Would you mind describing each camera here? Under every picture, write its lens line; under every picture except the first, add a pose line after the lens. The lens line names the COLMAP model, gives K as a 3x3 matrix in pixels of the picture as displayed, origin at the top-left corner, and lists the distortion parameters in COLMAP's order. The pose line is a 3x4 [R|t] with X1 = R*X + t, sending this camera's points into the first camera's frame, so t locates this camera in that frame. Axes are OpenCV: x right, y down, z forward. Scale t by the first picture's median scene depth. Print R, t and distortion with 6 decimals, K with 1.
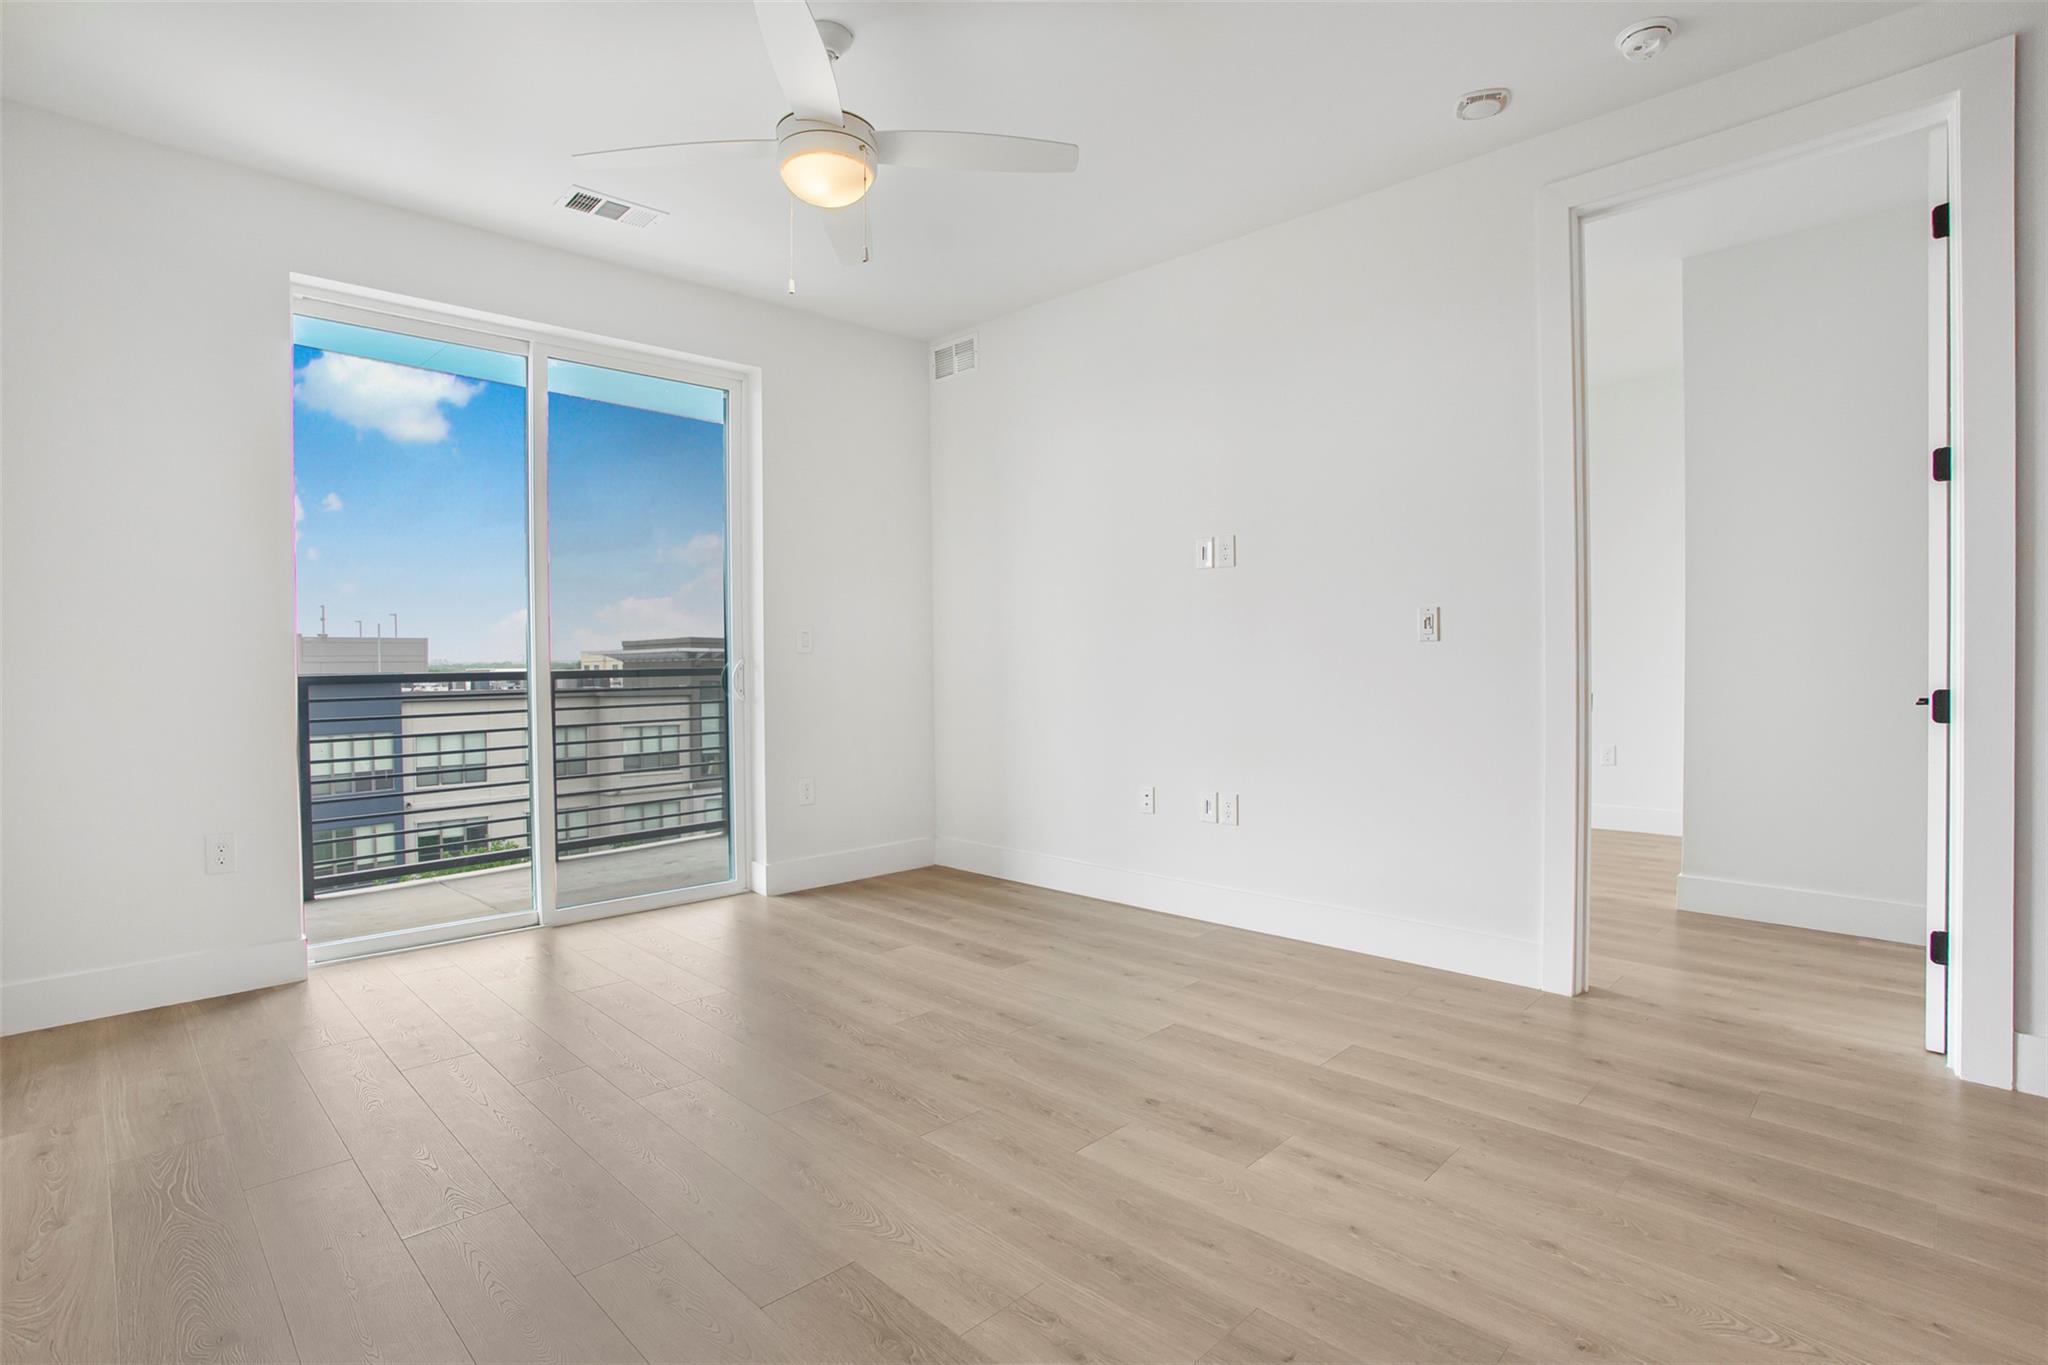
lens RADIAL K [[1029.9, 0, 1026.2], [0, 1029.9, 675.4], [0, 0, 1]] dist [-0.056740, 0.020297]
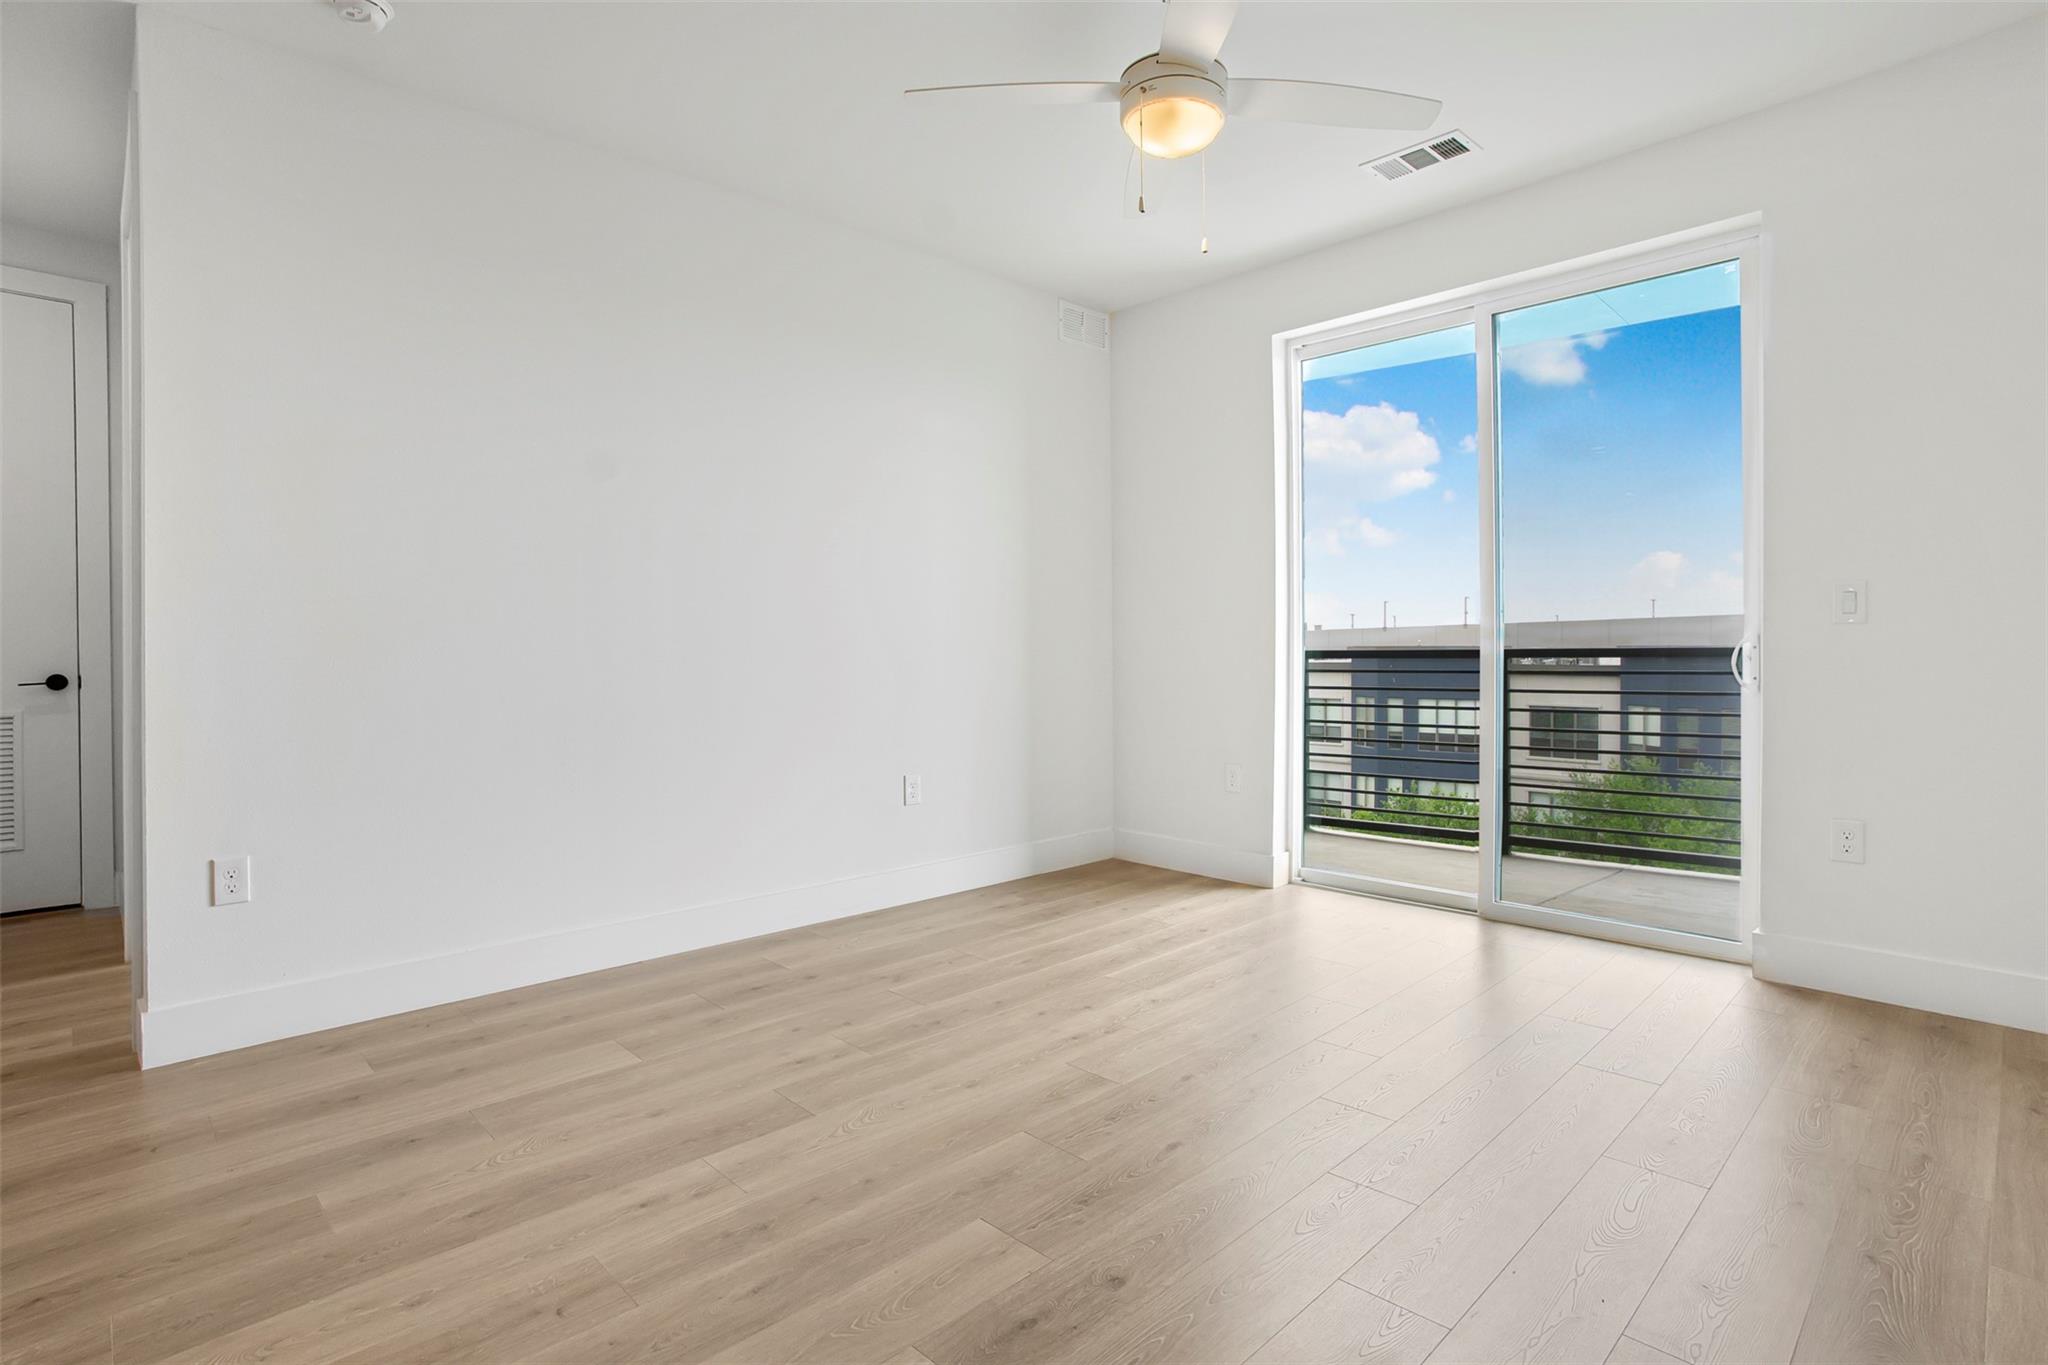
lens RADIAL K [[1029.9, 0, 988.8], [0, 1029.9, 648.3], [0, 0, 1]] dist [-0.056740, 0.020297]
pose [[-0.054203, 0.009941, -0.998480, 0.665609], [-0.005635, 0.999931, 0.010261, -0.015130], [0.998514, 0.006183, -0.054143, 0.781847]]
